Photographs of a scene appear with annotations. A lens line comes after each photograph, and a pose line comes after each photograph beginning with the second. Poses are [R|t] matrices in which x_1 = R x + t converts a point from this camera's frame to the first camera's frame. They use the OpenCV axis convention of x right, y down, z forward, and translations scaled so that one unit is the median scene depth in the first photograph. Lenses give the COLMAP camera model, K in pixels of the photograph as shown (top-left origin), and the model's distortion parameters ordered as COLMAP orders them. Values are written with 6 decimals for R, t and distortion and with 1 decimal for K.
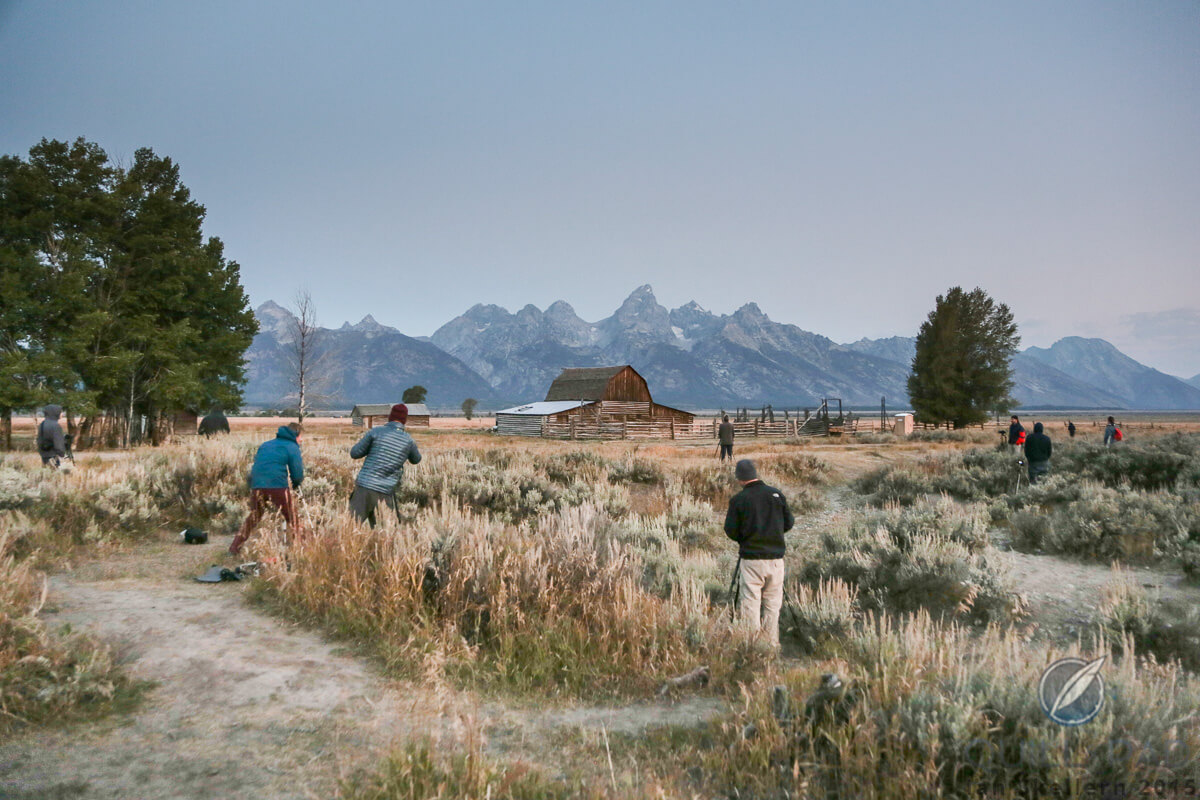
lens RADIAL K [[3665.9, 0, 599.8], [0, 3665.9, 399.3], [0, 0, 1]] dist [1.418597, 0.000000]
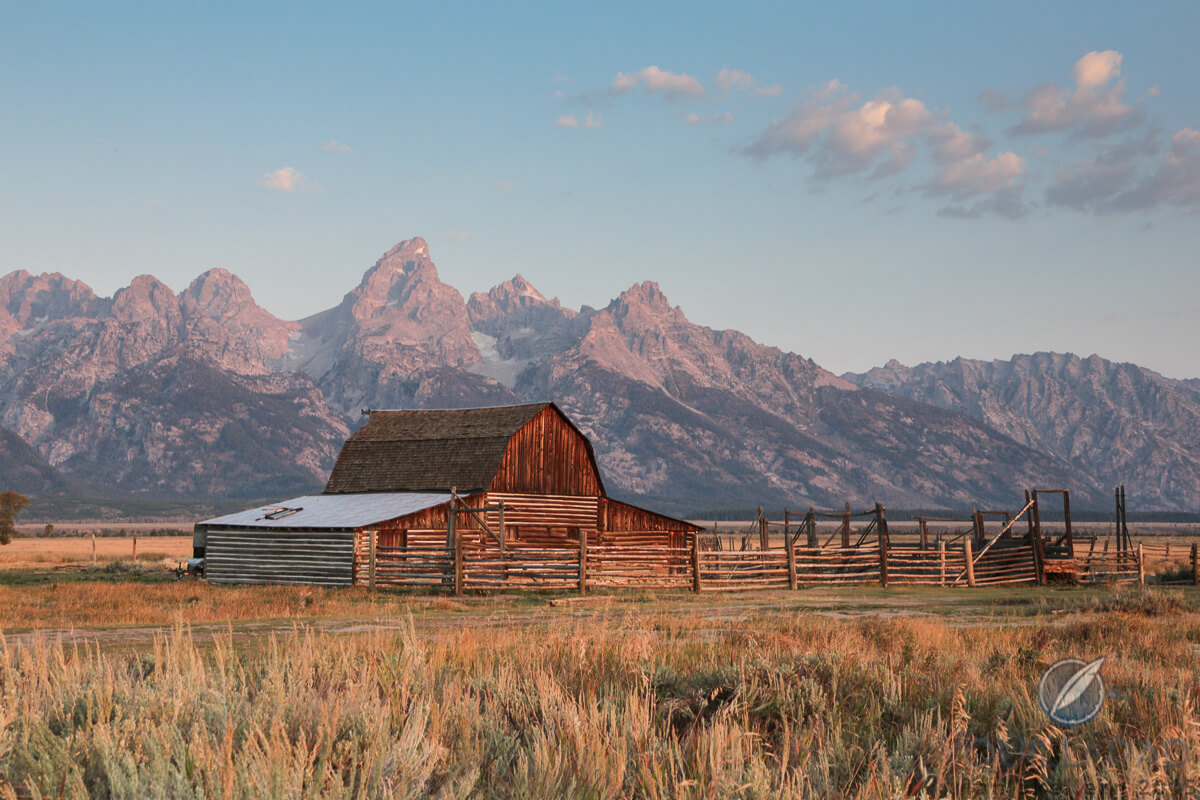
lens RADIAL K [[3665.9, 0, 600.0], [0, 3665.9, 403.1], [0, 0, 1]] dist [1.418597, 0.000000]
pose [[0.967475, 0.009386, 0.252794, -0.079617], [-0.002067, 0.999571, -0.029202, 0.002127], [-0.252960, 0.027729, 0.967079, 0.560886]]
